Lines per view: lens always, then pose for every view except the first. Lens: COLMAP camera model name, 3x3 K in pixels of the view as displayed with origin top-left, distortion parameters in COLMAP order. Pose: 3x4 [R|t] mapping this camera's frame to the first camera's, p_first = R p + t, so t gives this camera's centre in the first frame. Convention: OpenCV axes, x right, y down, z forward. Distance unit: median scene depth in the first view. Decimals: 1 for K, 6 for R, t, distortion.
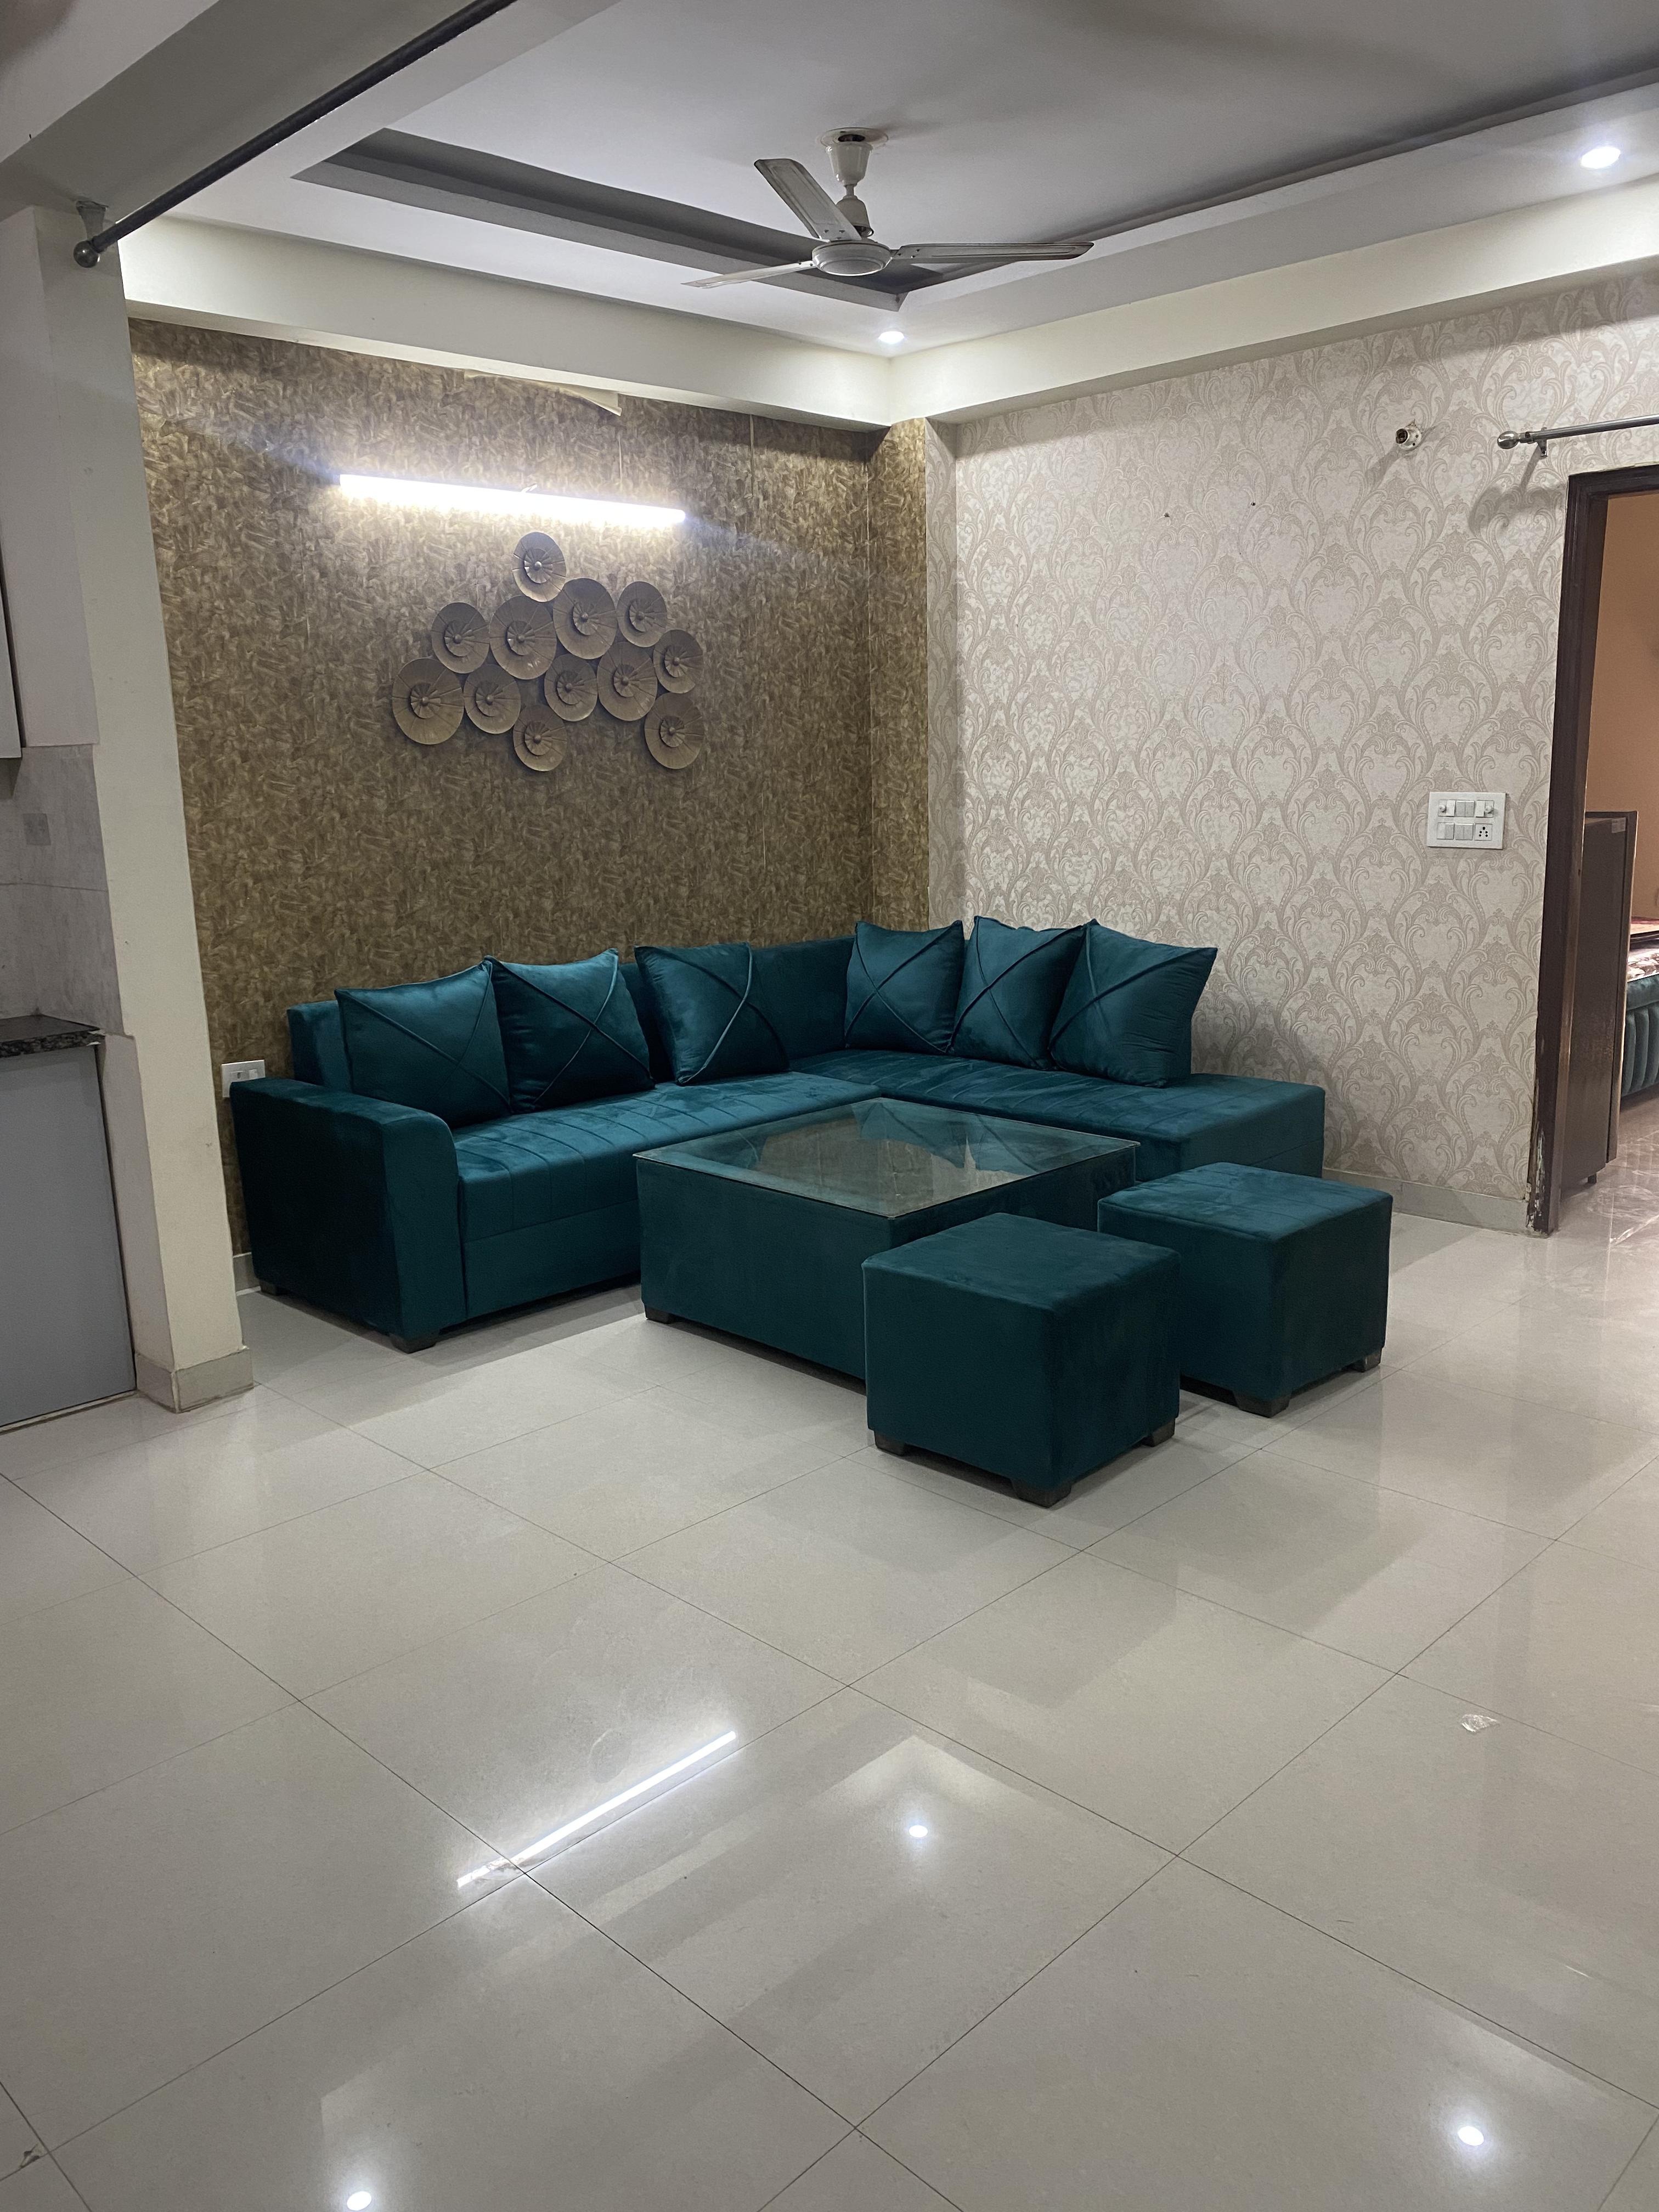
lens RADIAL K [[1684.2, 0, 830.1], [0, 1684.2, 1073.6], [0, 0, 1]] dist [0.001424, -0.001362]
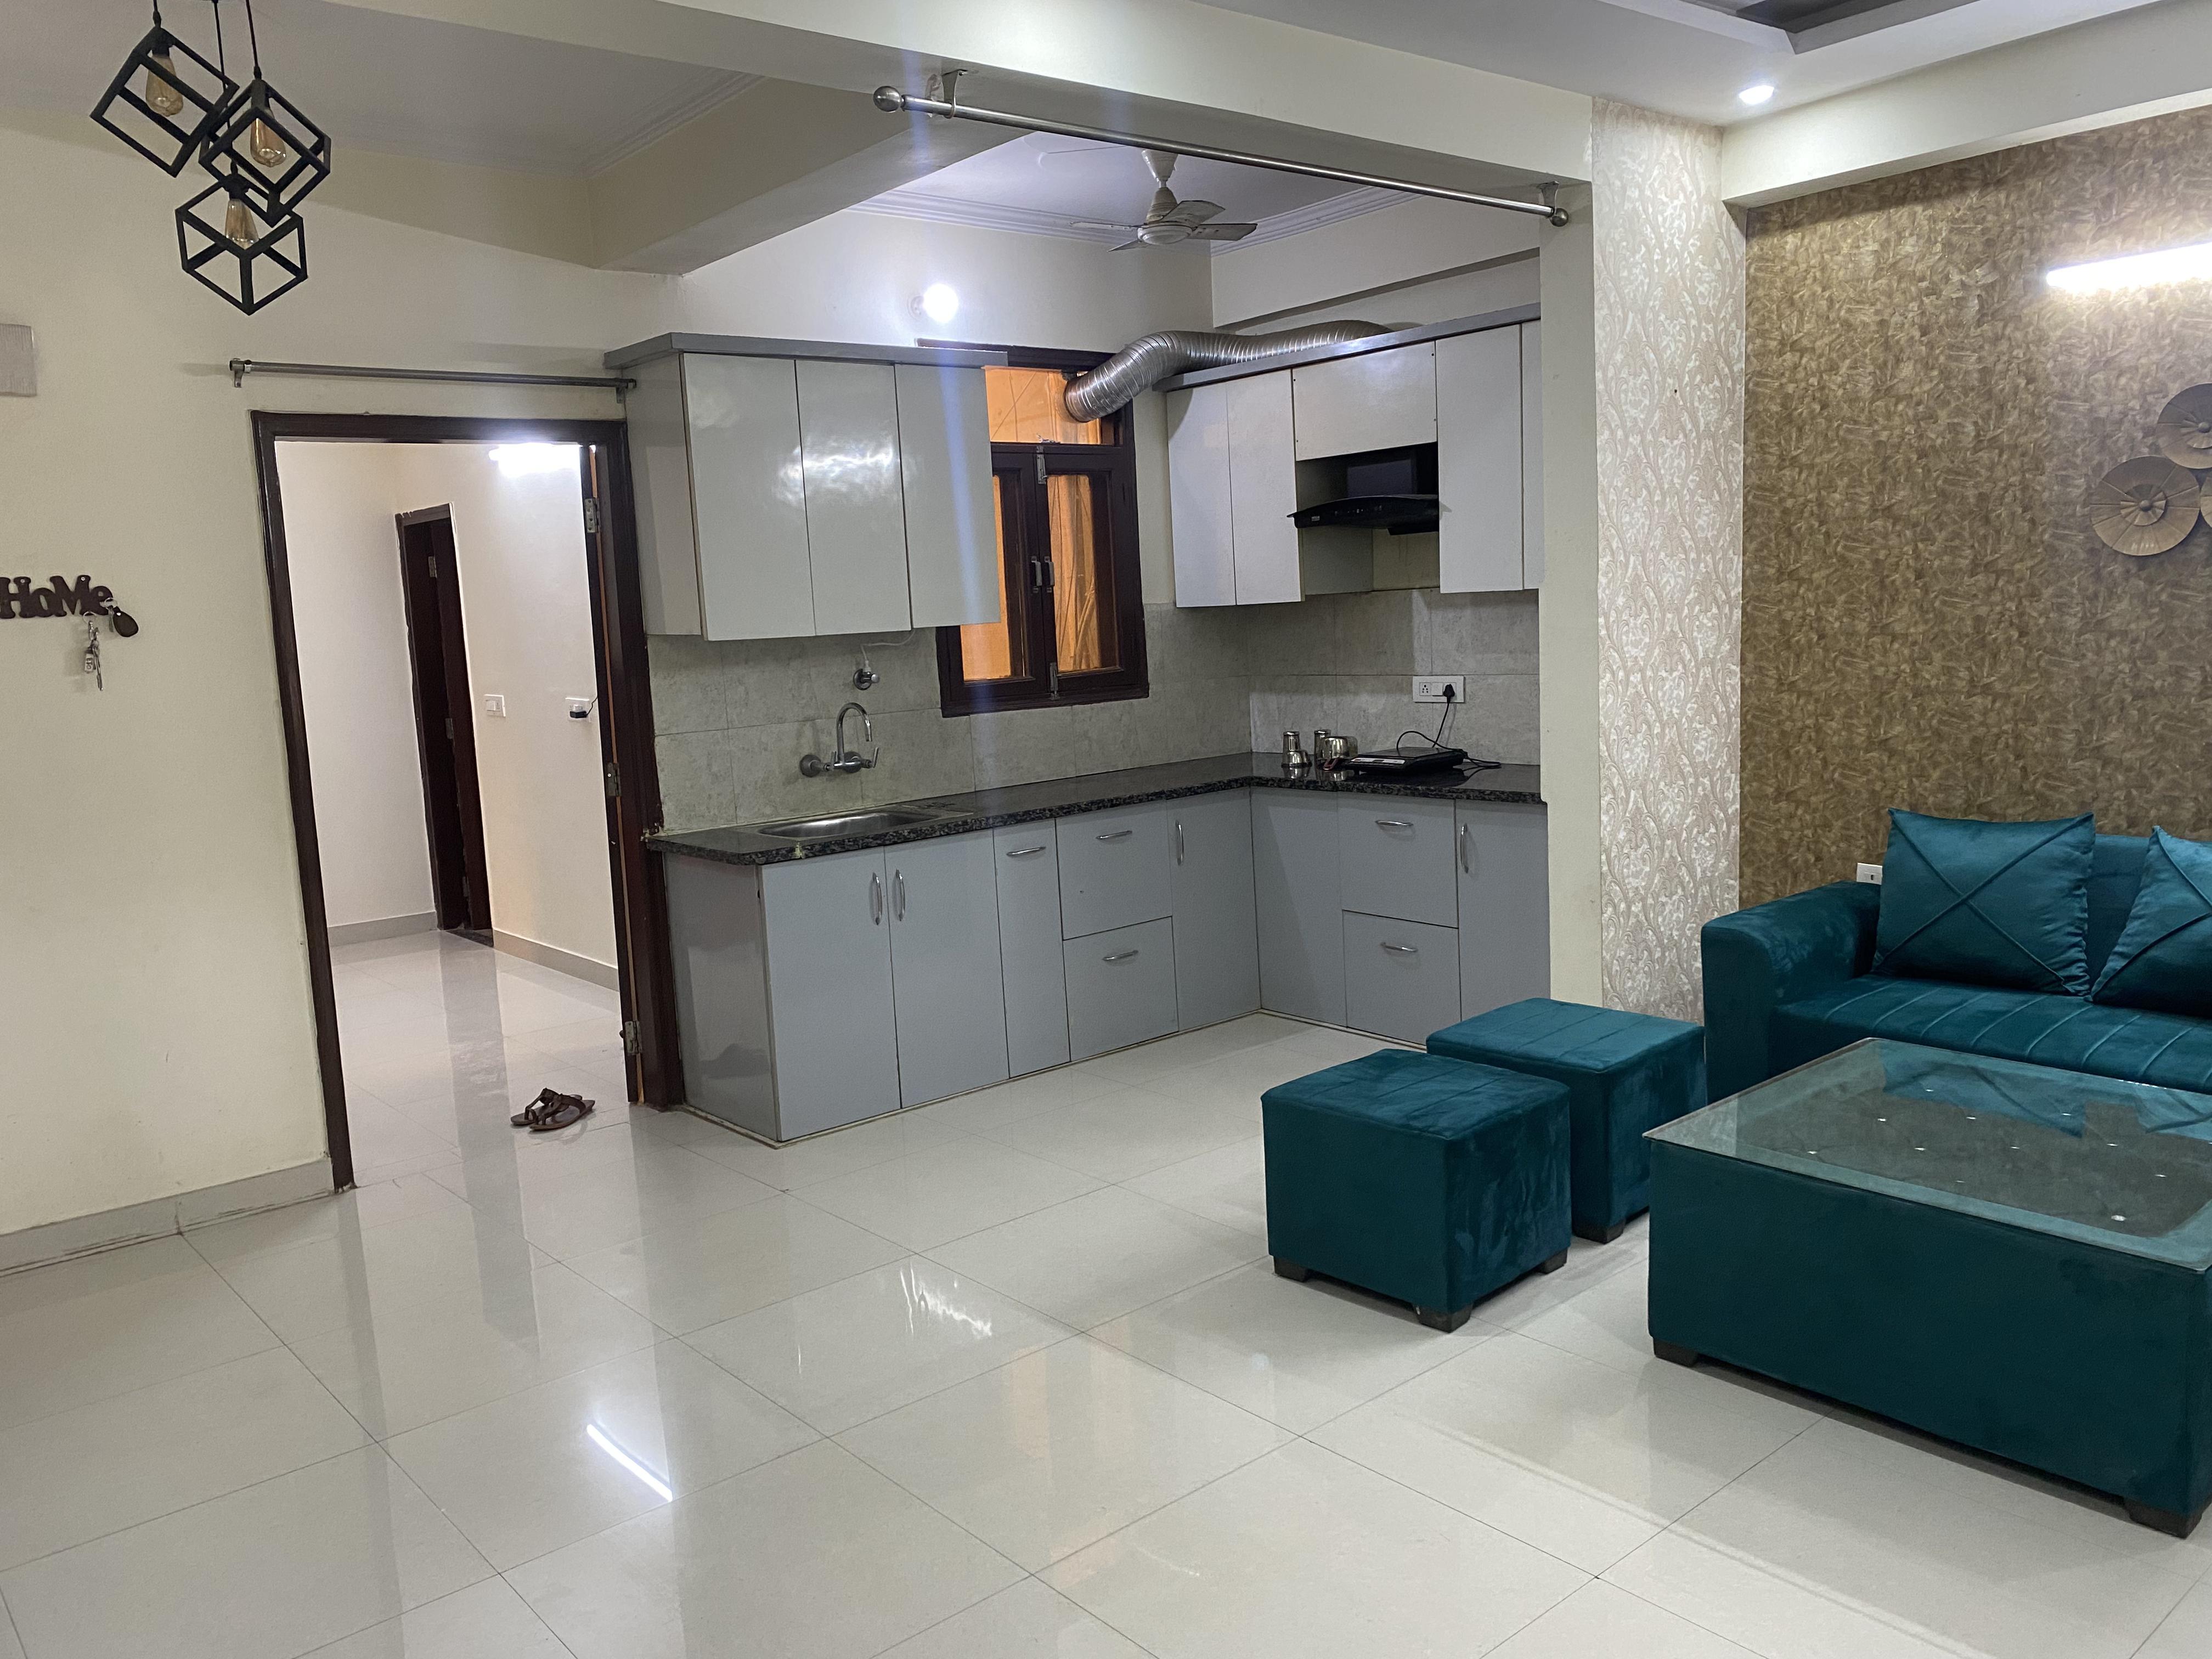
lens RADIAL K [[1686.3, 0, 1106.0], [0, 1686.3, 829.5], [0, 0, 1]] dist [0.005337, 0.005321]
pose [[-0.080253, 0.159450, -0.983939, 0.708525], [-0.148331, 0.974221, 0.169974, -0.133313], [0.985676, 0.159589, -0.054533, 0.572755]]
